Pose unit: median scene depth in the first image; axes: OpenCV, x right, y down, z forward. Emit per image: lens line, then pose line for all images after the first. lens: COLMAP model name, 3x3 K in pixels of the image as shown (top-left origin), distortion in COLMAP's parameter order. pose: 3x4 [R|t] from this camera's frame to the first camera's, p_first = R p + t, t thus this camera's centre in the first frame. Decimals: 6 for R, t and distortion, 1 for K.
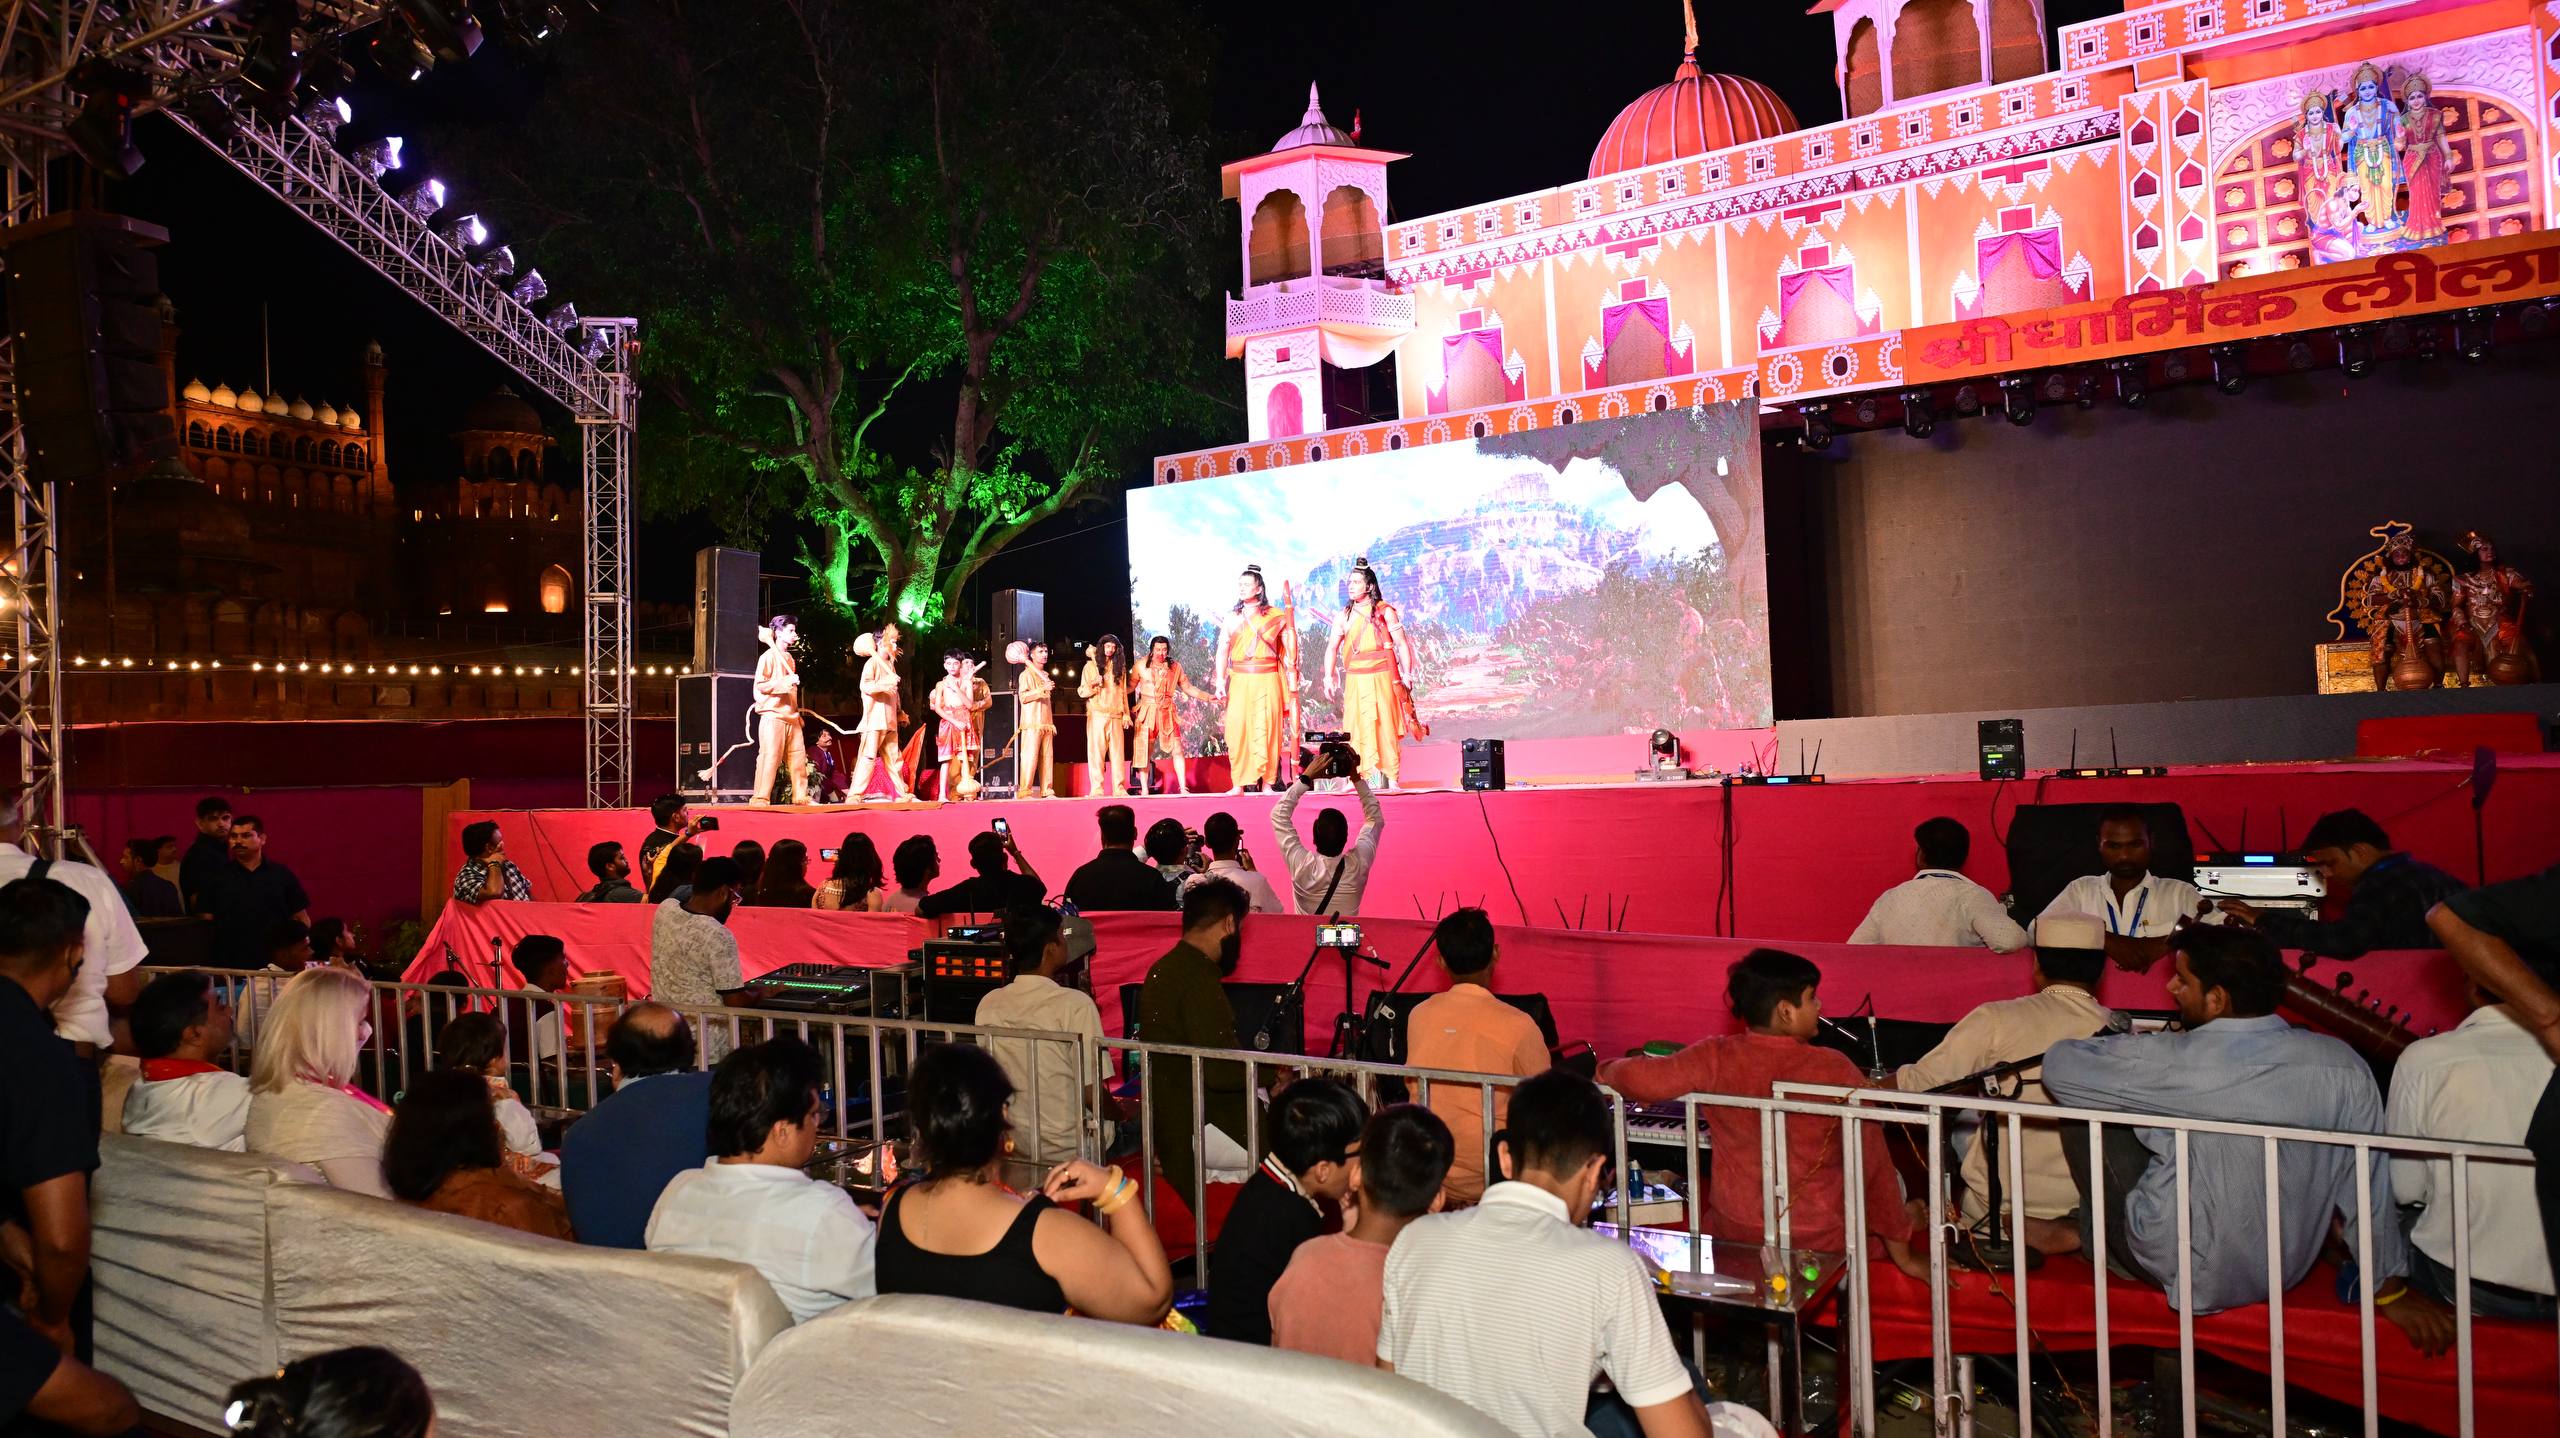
lens RADIAL K [[3865.5, 0, 1279.0], [0, 3865.5, 717.2], [0, 0, 1]] dist [0.031758, 0.000000]
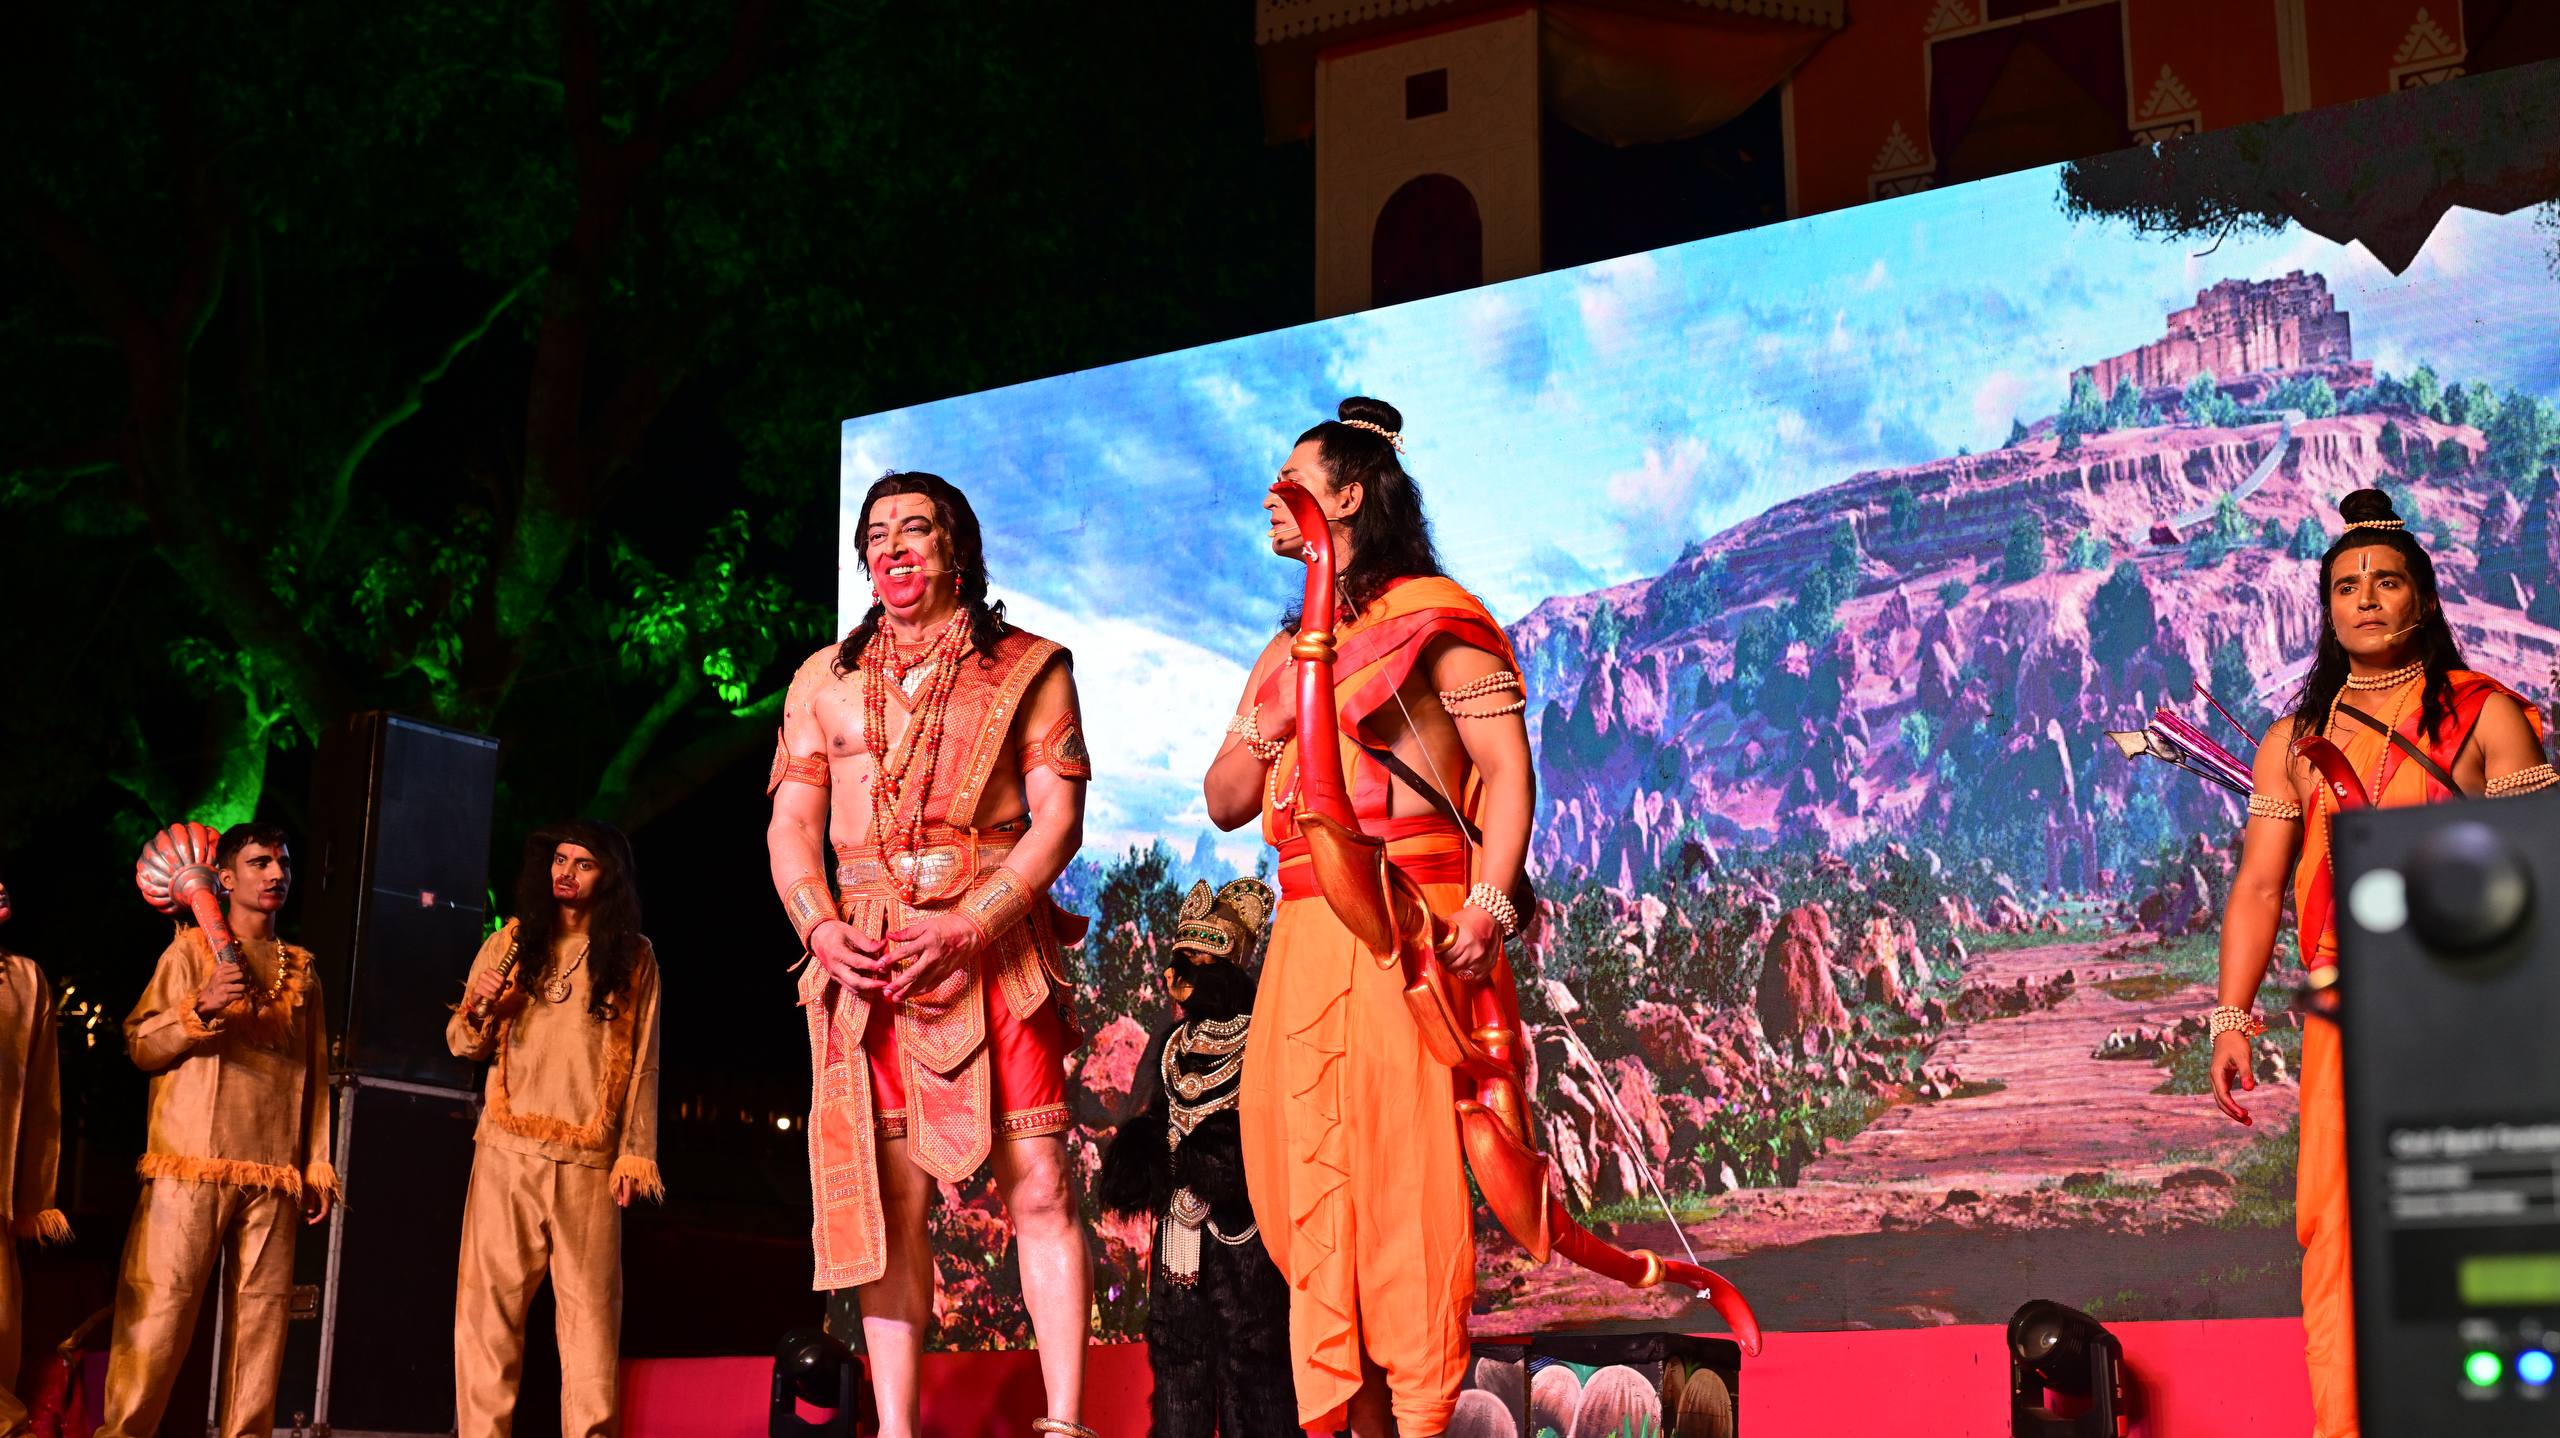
lens RADIAL K [[3865.5, 0, 1287.1], [0, 3865.5, 721.3], [0, 0, 1]] dist [0.031758, 0.000000]
pose [[0.993009, 0.016634, -0.116865, 0.029713], [-0.036461, 0.984833, -0.169631, 0.012862], [0.112270, 0.172706, 0.978554, 0.737866]]
